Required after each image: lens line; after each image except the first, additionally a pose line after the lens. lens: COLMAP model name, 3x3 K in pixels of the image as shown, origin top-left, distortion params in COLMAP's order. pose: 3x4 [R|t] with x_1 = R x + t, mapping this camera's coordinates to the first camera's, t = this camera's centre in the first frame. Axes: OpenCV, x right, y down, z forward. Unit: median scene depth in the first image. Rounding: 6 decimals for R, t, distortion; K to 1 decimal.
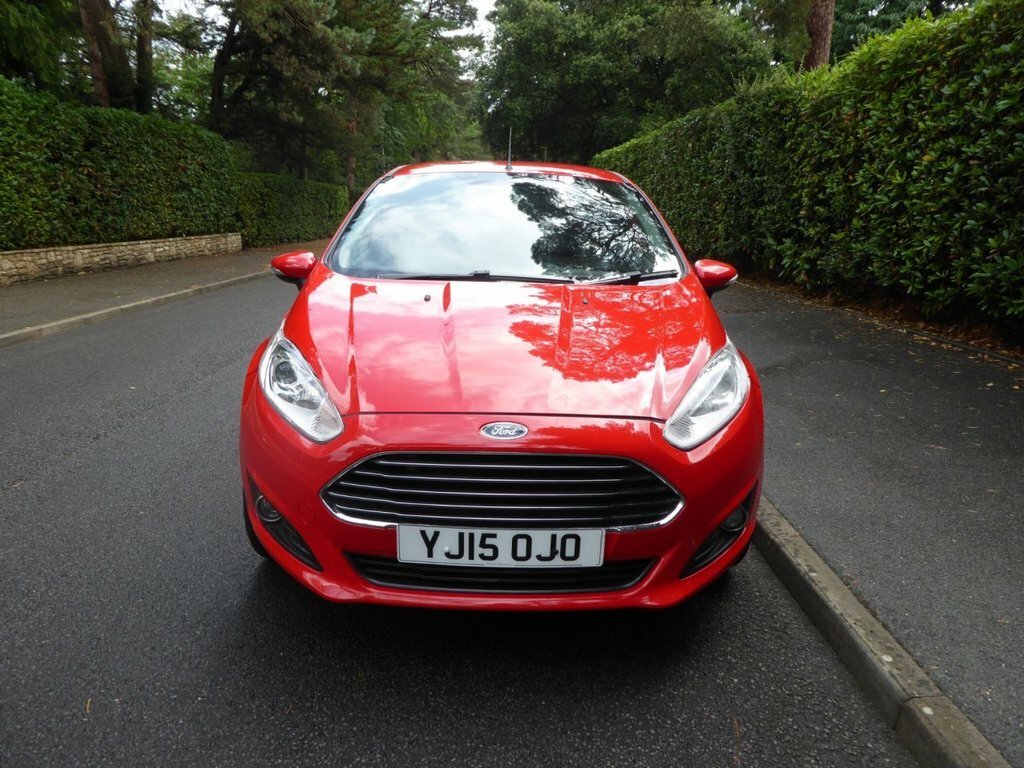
lens RADIAL K [[833.3, 0, 501.5], [0, 833.3, 384.1], [0, 0, 1]] dist [-0.008744, -0.020354]
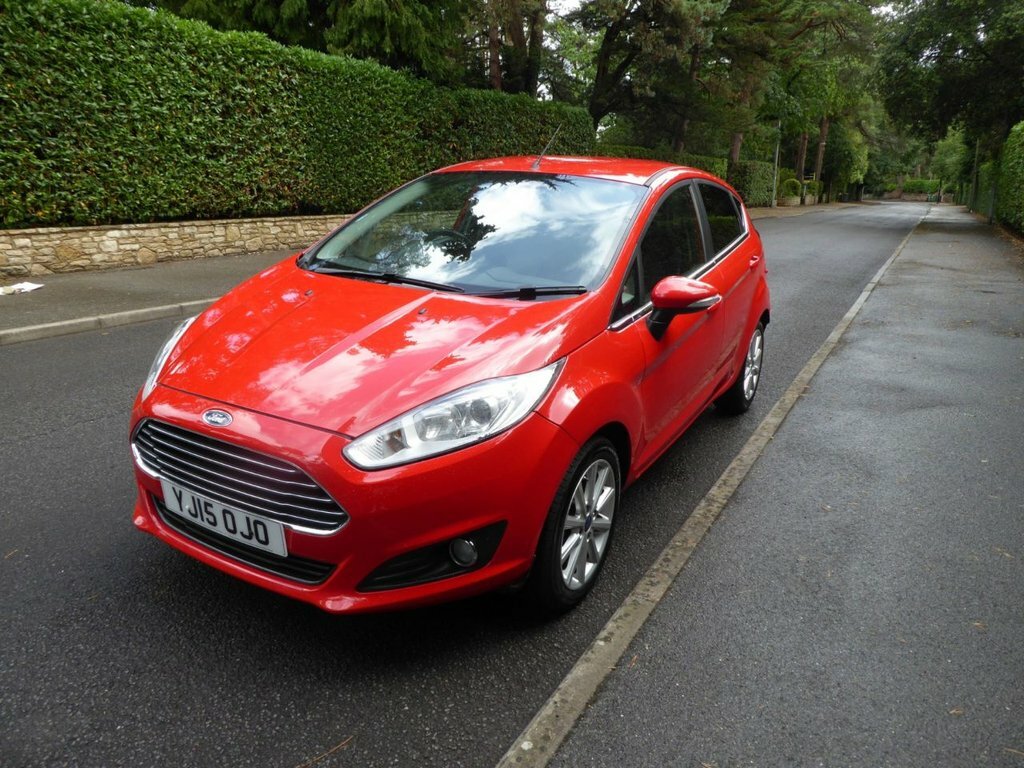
lens RADIAL K [[833.3, 0, 501.5], [0, 833.3, 384.1], [0, 0, 1]] dist [-0.008744, -0.020354]
pose [[0.825856, 0.161260, -0.540331, 0.238963], [-0.136355, 0.986909, 0.086131, -0.037055], [0.547147, 0.002545, 0.837033, 0.060497]]
